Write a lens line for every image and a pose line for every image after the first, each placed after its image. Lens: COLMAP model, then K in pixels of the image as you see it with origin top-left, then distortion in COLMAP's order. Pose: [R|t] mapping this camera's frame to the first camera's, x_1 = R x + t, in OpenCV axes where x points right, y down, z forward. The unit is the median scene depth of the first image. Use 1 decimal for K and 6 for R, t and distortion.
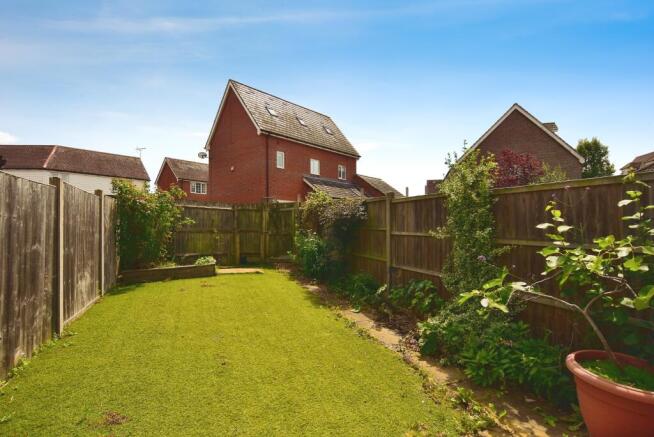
lens RADIAL K [[320.4, 0, 327.6], [0, 320.4, 220.0], [0, 0, 1]] dist [0.001553, -0.001211]
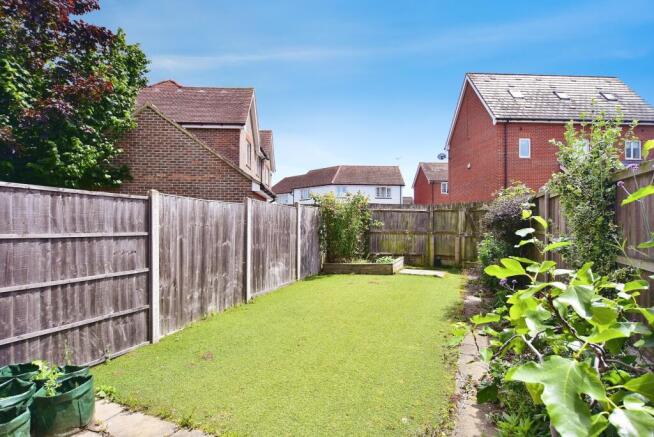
lens RADIAL K [[320.4, 0, 328.7], [0, 320.4, 222.7], [0, 0, 1]] dist [0.001553, -0.001211]
pose [[0.720279, -0.011405, -0.693590, 0.175568], [0.018216, 0.999831, 0.002476, -0.003831], [0.693445, -0.014418, 0.720365, 0.062962]]
